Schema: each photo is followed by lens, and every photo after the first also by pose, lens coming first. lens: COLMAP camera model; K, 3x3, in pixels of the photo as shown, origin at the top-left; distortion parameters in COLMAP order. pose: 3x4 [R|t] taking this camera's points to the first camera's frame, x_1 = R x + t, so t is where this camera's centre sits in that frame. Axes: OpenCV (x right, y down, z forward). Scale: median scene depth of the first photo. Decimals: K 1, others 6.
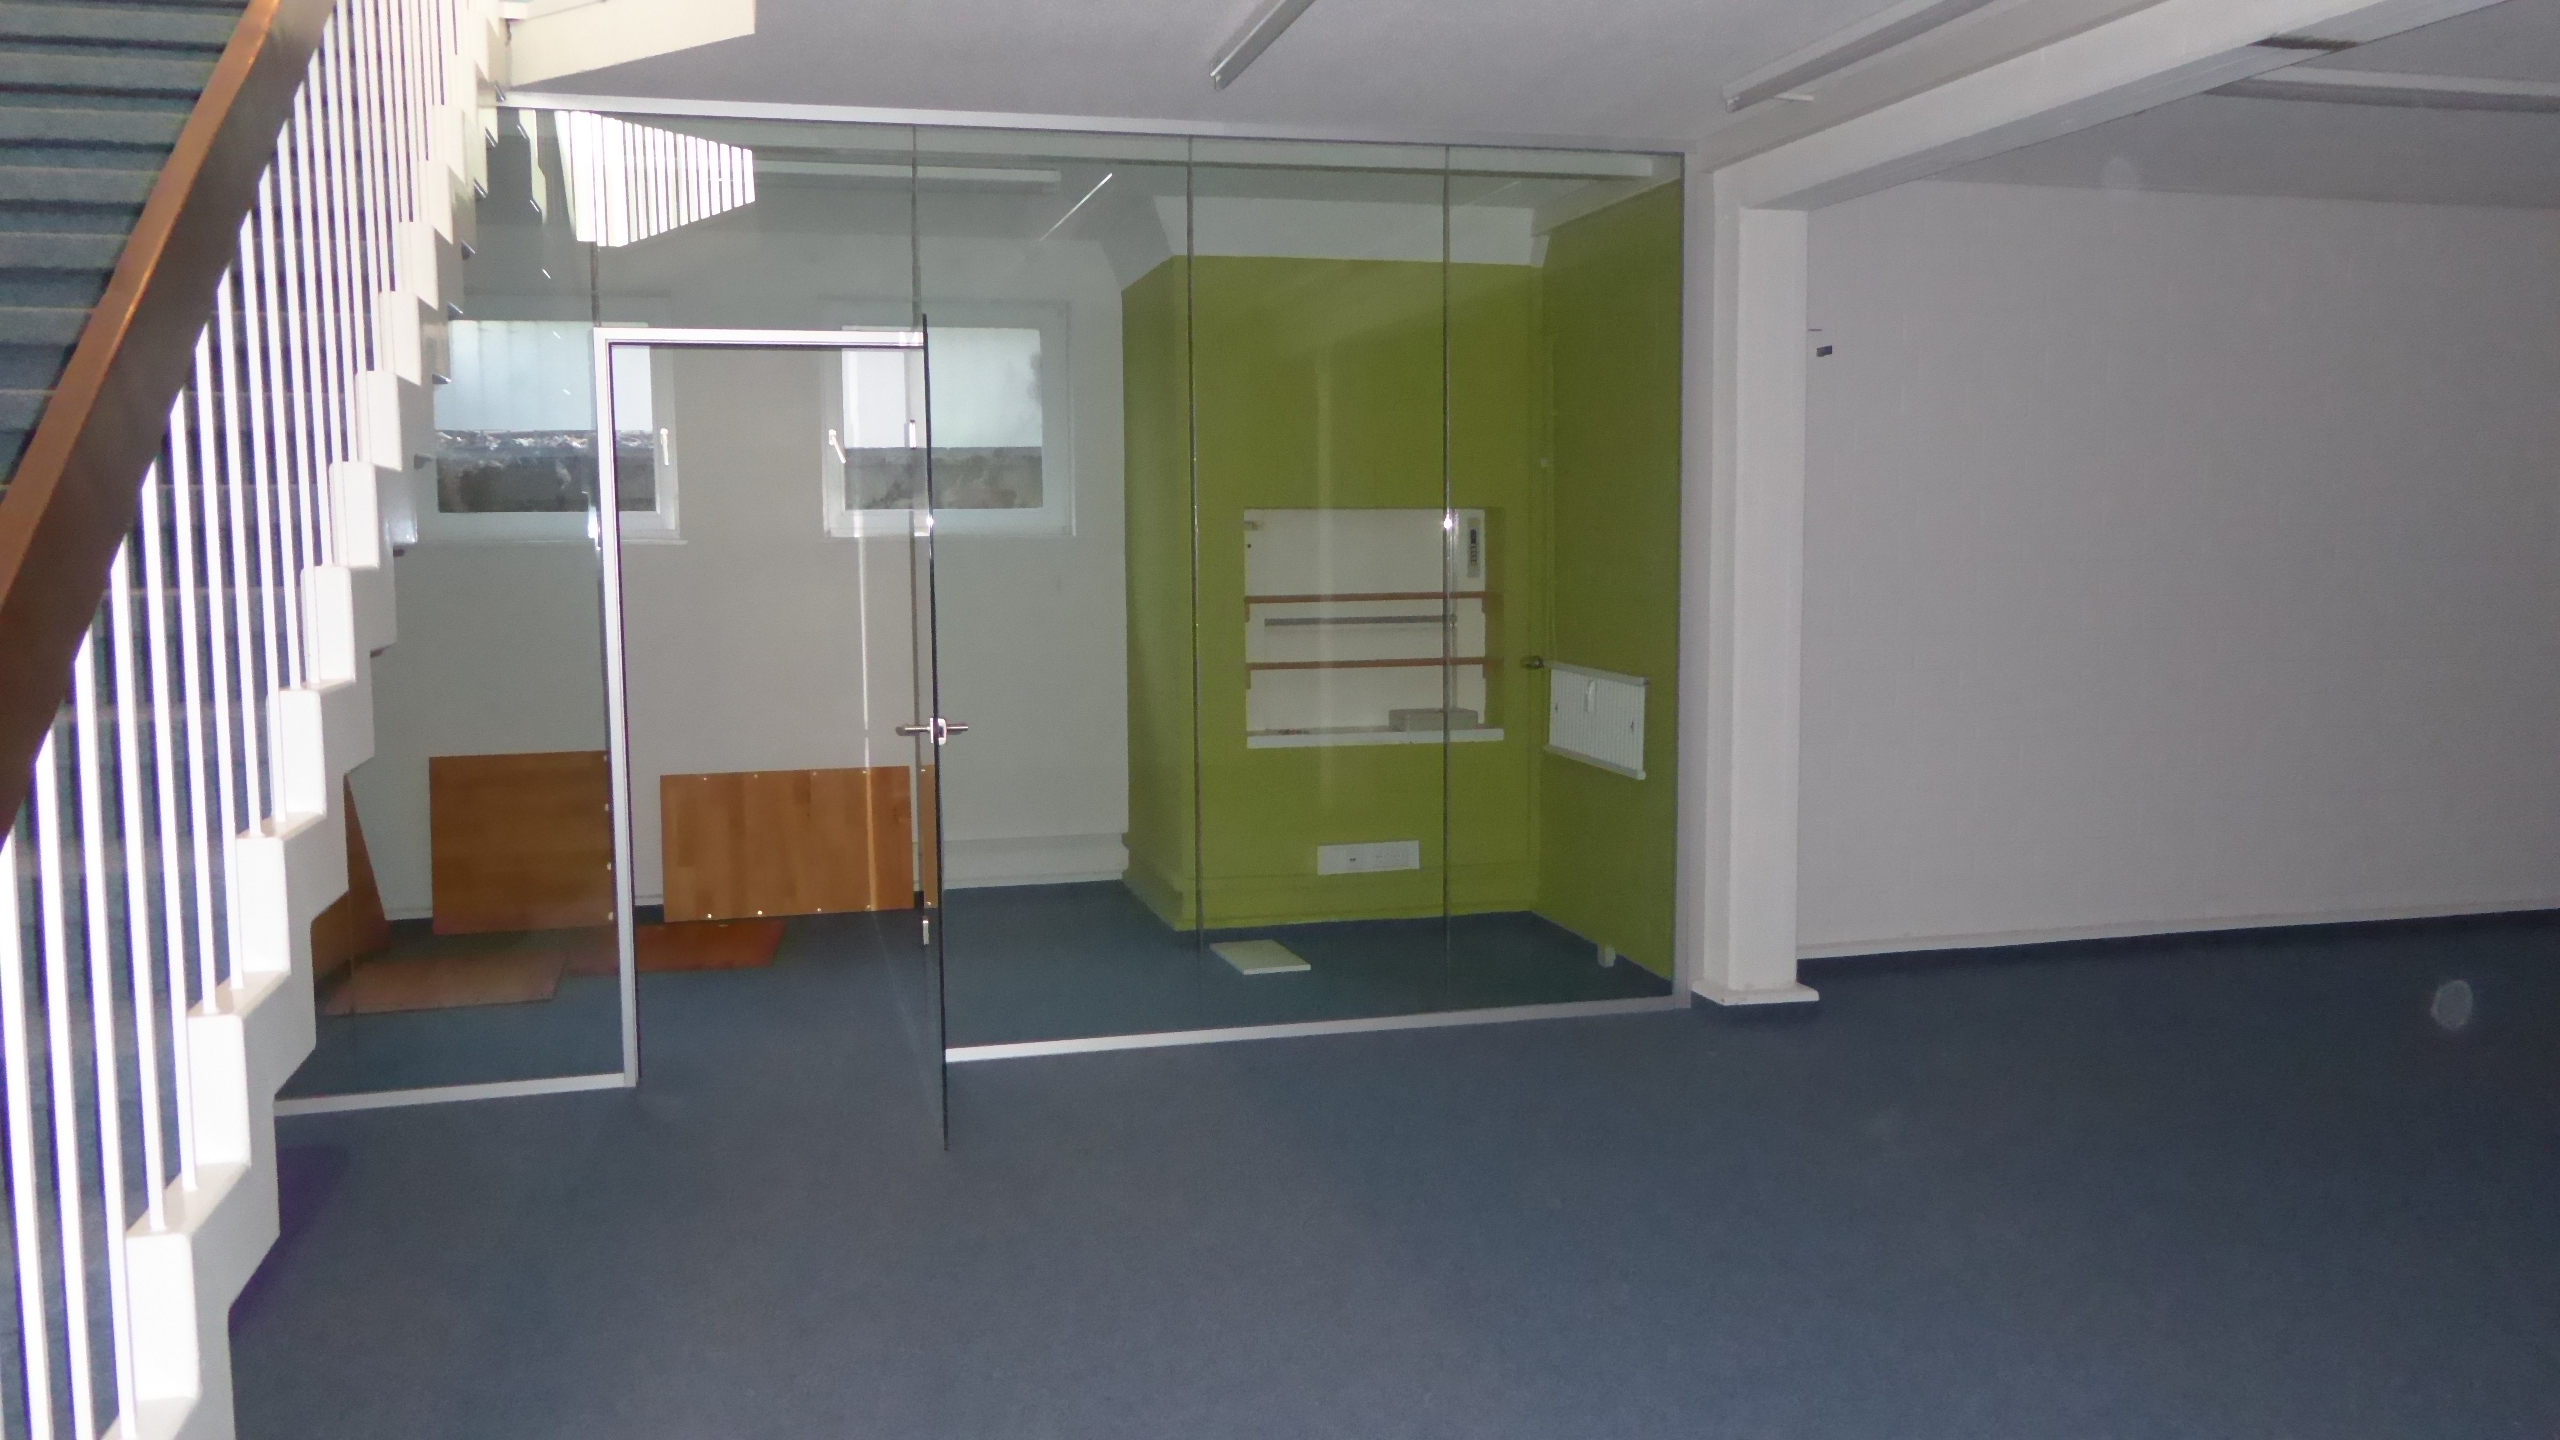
lens RADIAL K [[1990.5, 0, 1292.7], [0, 1990.5, 709.1], [0, 0, 1]] dist [-0.013155, -0.006290]
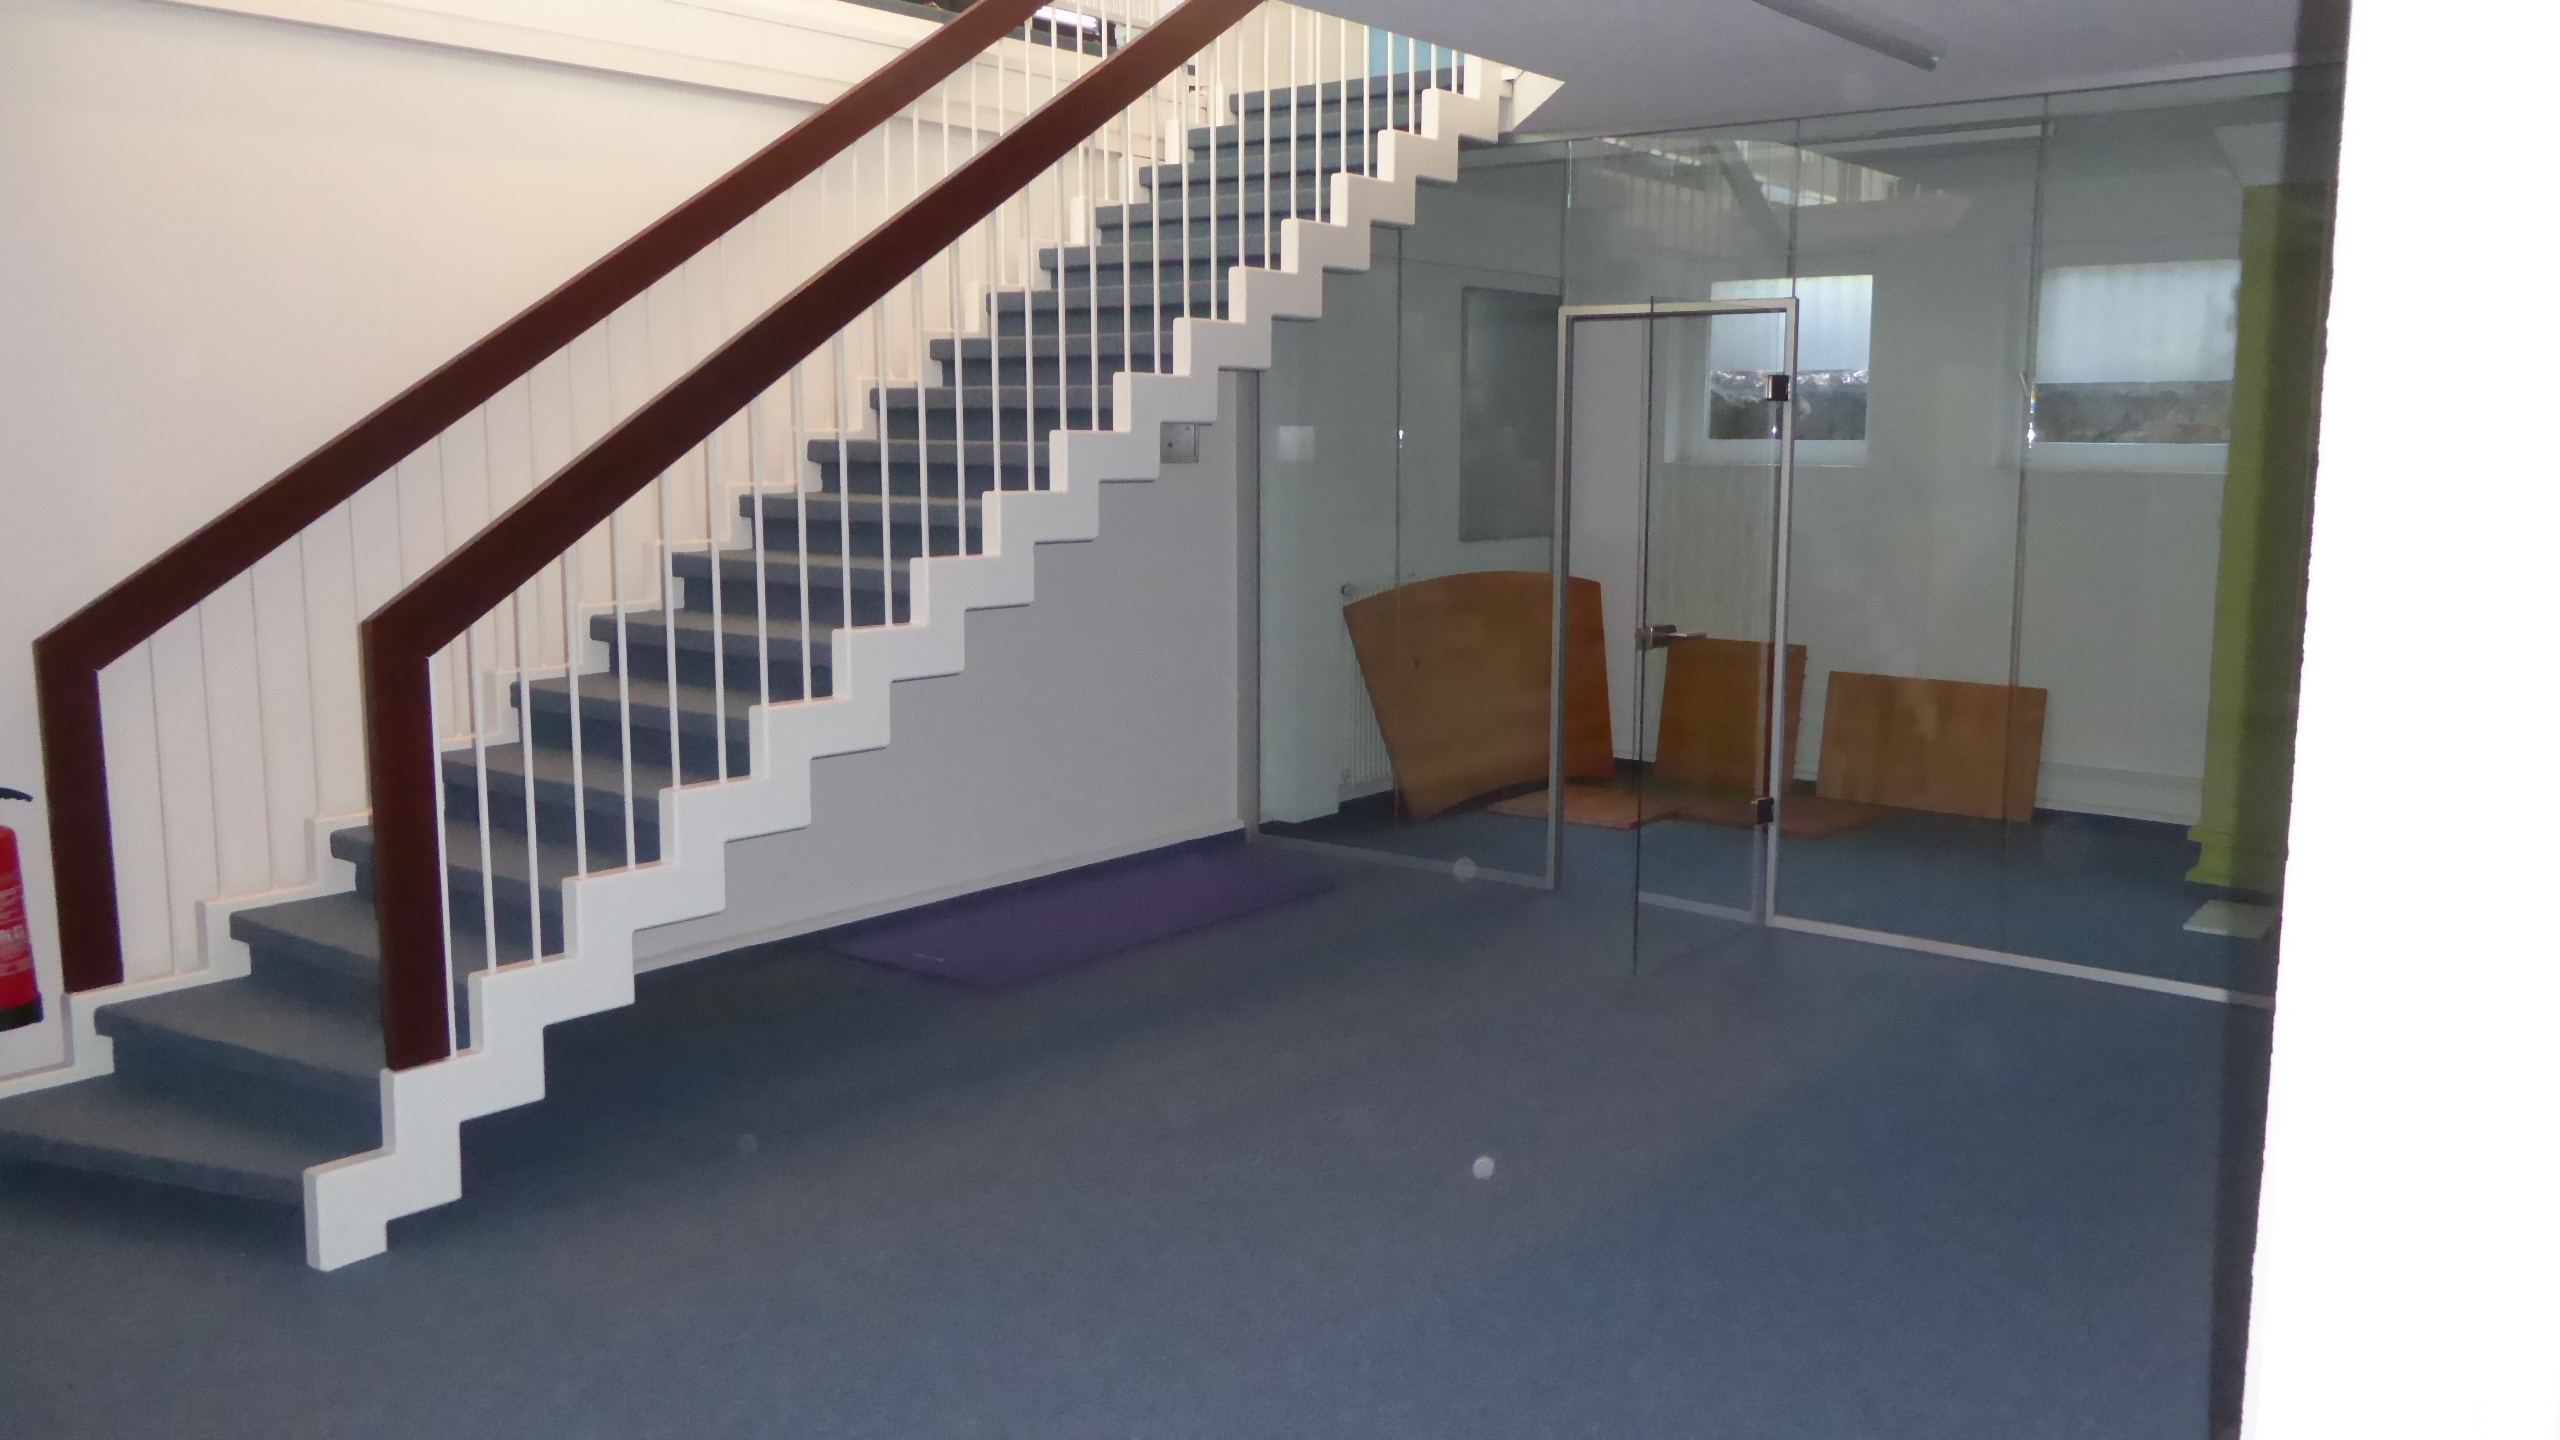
lens RADIAL K [[1990.5, 0, 1292.7], [0, 1990.5, 709.1], [0, 0, 1]] dist [-0.013155, -0.006290]
pose [[0.598526, 0.122952, -0.791612, 0.458514], [-0.085711, 0.992308, 0.089320, -0.023177], [0.796505, 0.014390, 0.604460, 0.057860]]
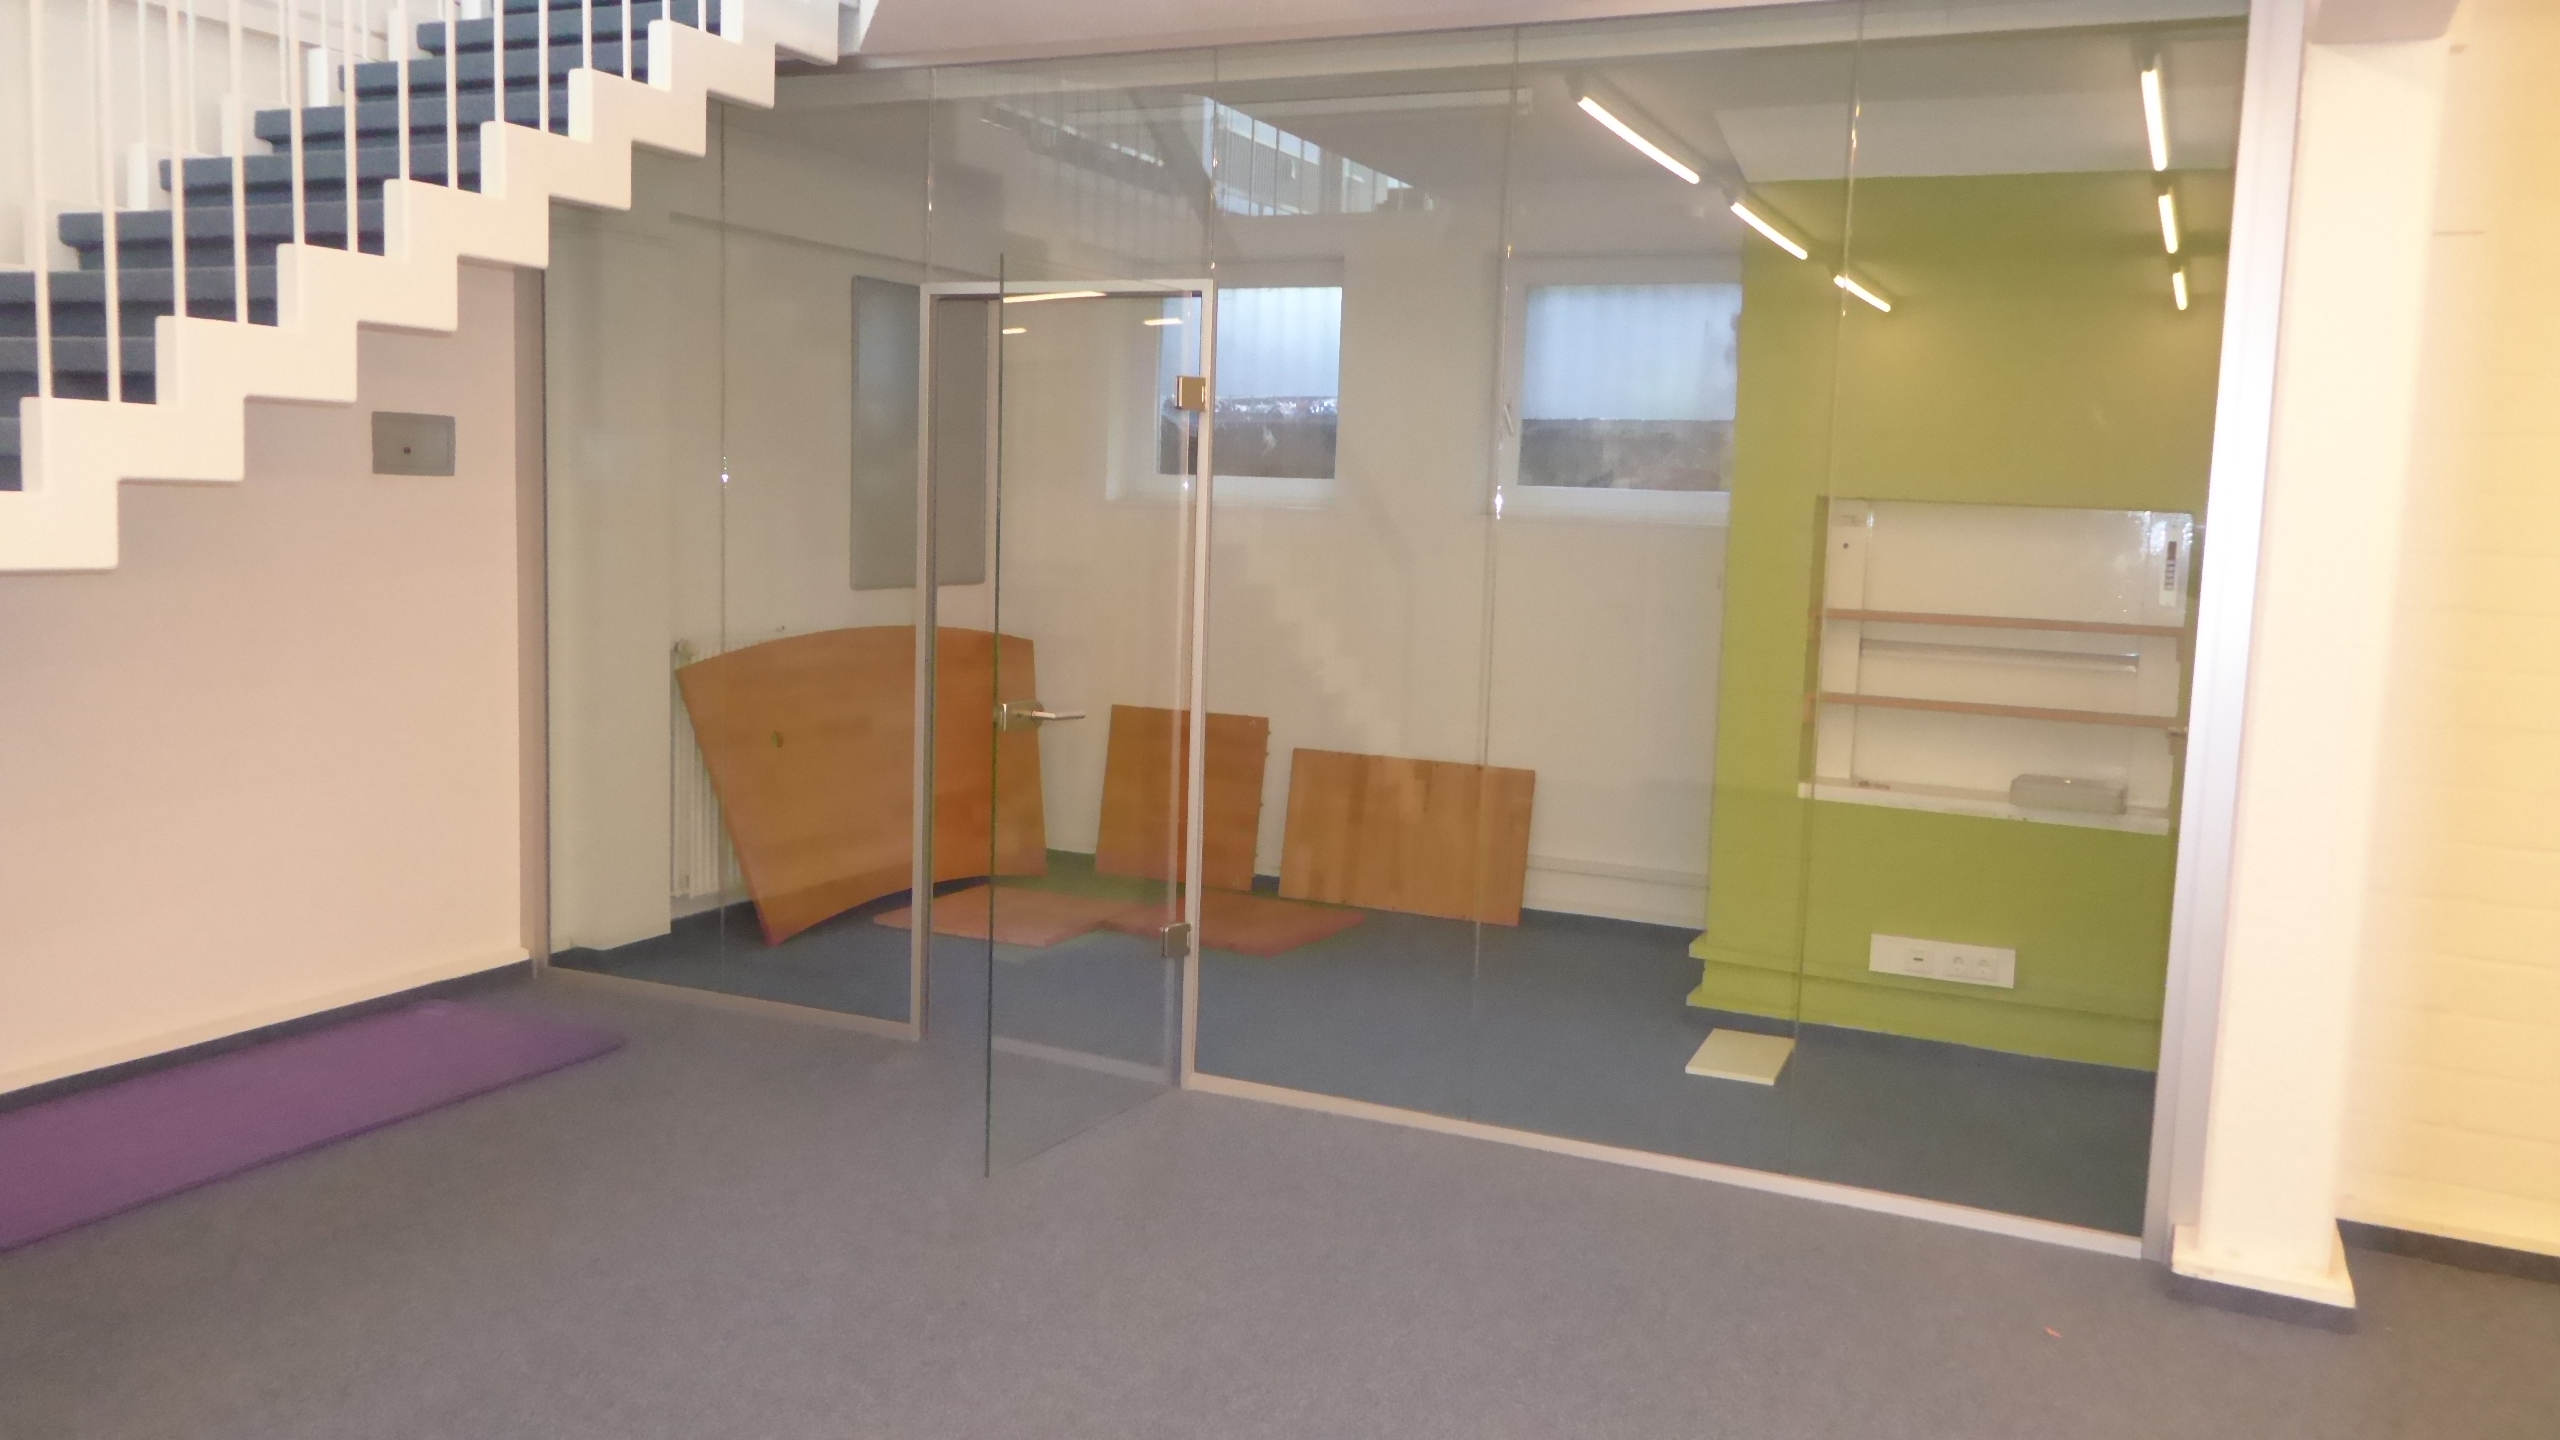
lens RADIAL K [[1990.5, 0, 1292.7], [0, 1990.5, 709.1], [0, 0, 1]] dist [-0.013155, -0.006290]
pose [[0.762817, 0.103832, -0.638223, 0.342173], [-0.101554, 0.994012, 0.040336, -0.027776], [0.638589, 0.034045, 0.768794, 0.266649]]
